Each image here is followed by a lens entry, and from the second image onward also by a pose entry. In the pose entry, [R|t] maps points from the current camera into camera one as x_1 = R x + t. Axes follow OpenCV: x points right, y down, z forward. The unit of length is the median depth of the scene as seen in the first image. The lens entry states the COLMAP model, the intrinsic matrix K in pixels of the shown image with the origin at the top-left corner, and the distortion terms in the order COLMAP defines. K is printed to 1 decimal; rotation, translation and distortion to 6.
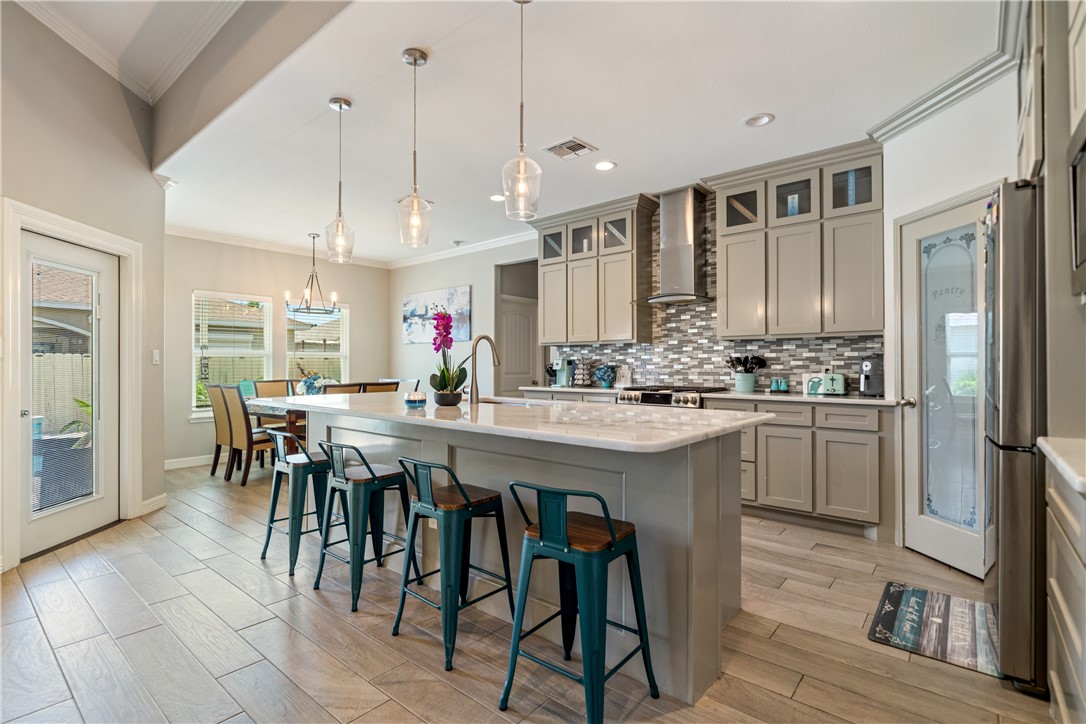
lens RADIAL K [[513.0, 0, 543.0], [0, 513.0, 362.0], [0, 0, 1]] dist [0.000635, -0.000076]
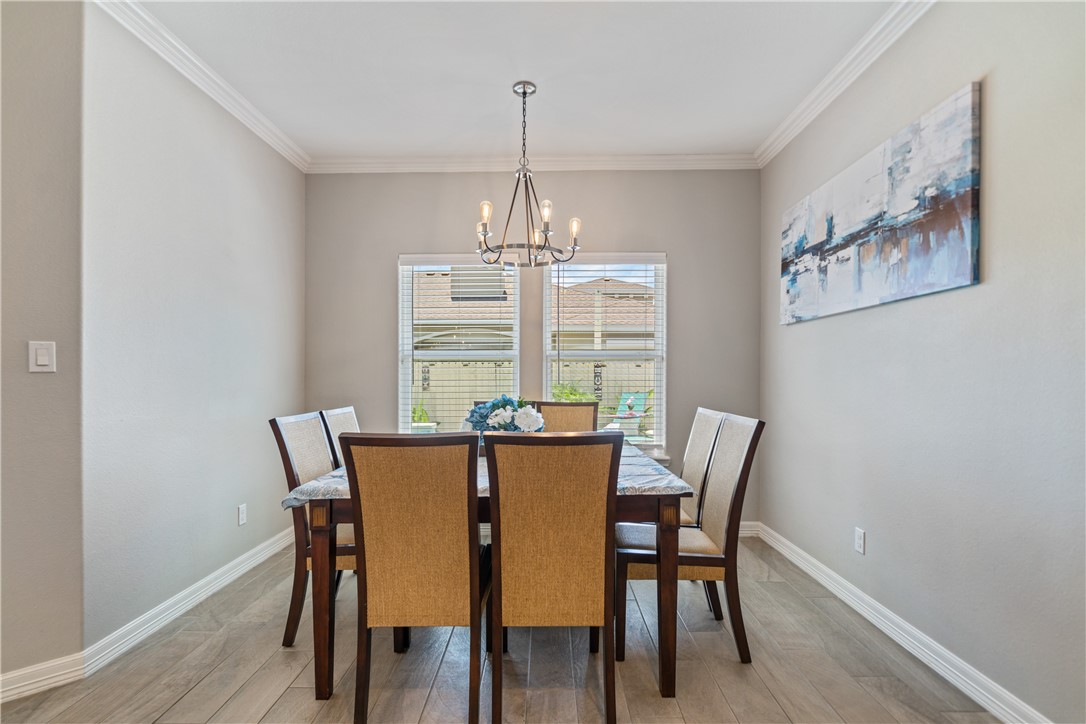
lens RADIAL K [[491.6, 0, 543.4], [0, 491.6, 376.8], [0, 0, 1]] dist [0.000429, -0.000121]
pose [[0.624857, 0.004342, -0.780727, -0.112221], [0.005624, 0.999934, 0.010062, 0.006027], [0.780719, -0.010678, 0.624792, 0.907372]]
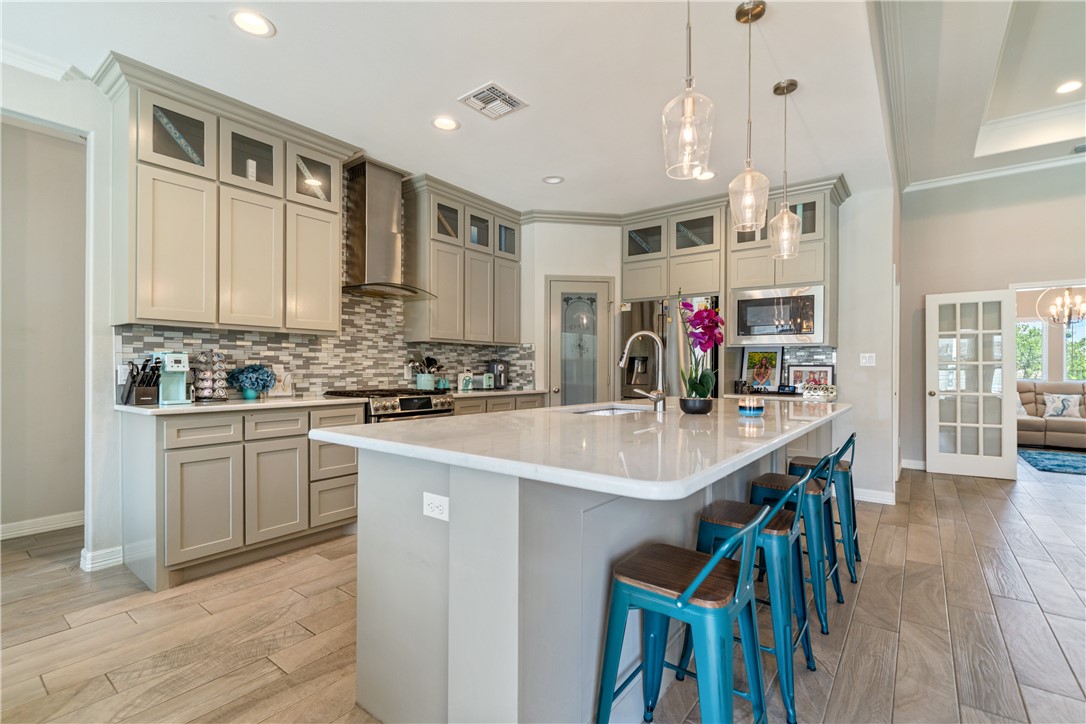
lens RADIAL K [[487.2, 0, 543.5], [0, 487.2, 368.4], [0, 0, 1]] dist [0.000676, 0.000042]
pose [[-0.035180, -0.000046, 0.999381, -0.549361], [-0.013376, 0.999910, -0.000425, 0.007140], [-0.999291, -0.013383, -0.035177, 0.712754]]
